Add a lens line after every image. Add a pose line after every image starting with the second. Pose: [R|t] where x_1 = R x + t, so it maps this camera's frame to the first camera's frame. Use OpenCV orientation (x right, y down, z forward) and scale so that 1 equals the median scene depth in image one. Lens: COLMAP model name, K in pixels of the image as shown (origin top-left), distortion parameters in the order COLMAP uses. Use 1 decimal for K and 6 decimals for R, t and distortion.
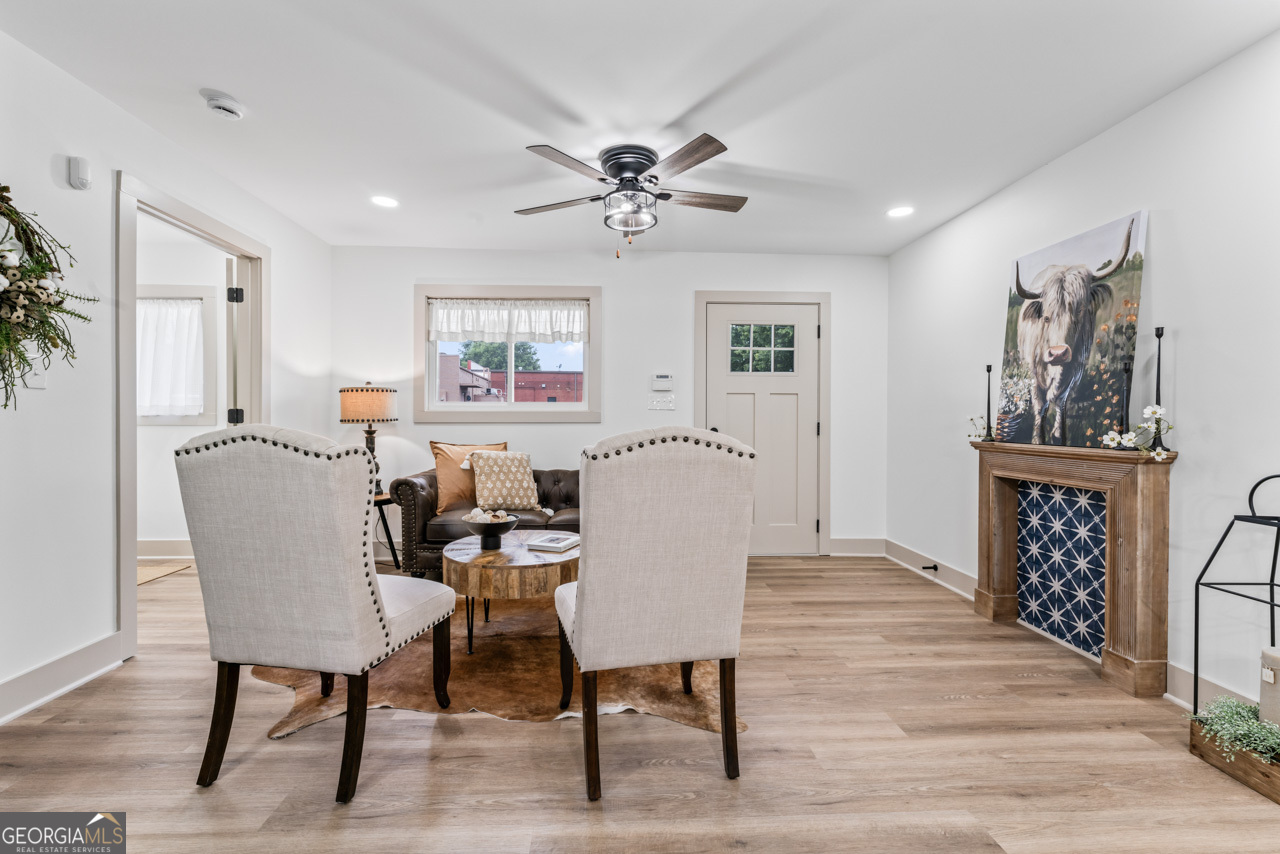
lens RADIAL K [[556.3, 0, 636.8], [0, 556.3, 425.4], [0, 0, 1]] dist [-0.000522, -0.000025]
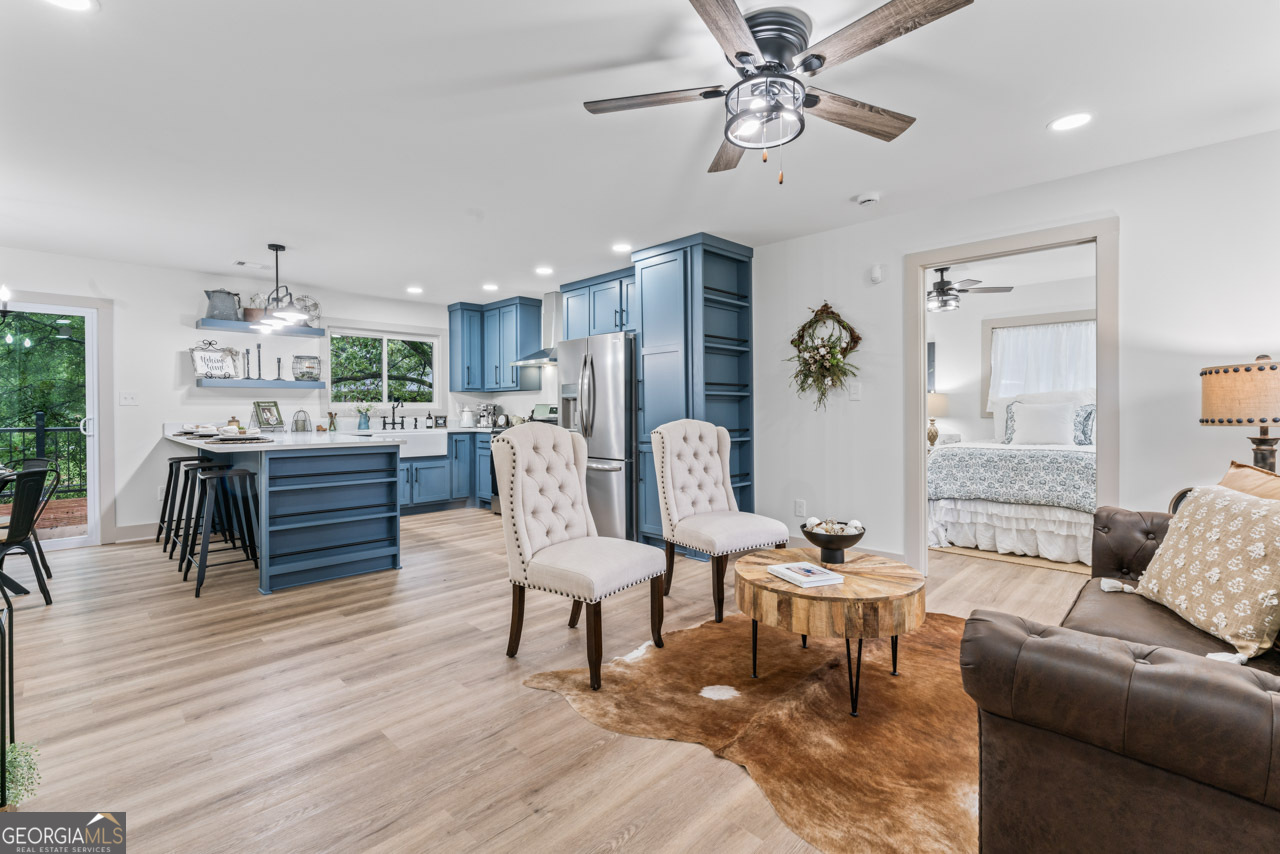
lens RADIAL K [[580.8, 0, 635.0], [0, 580.8, 406.7], [0, 0, 1]] dist [-0.002691, -0.000619]
pose [[-0.739523, -0.003794, -0.673121, 0.433769], [-0.005549, 0.999985, 0.000460, -0.021152], [0.673108, 0.004075, -0.739533, 1.055631]]
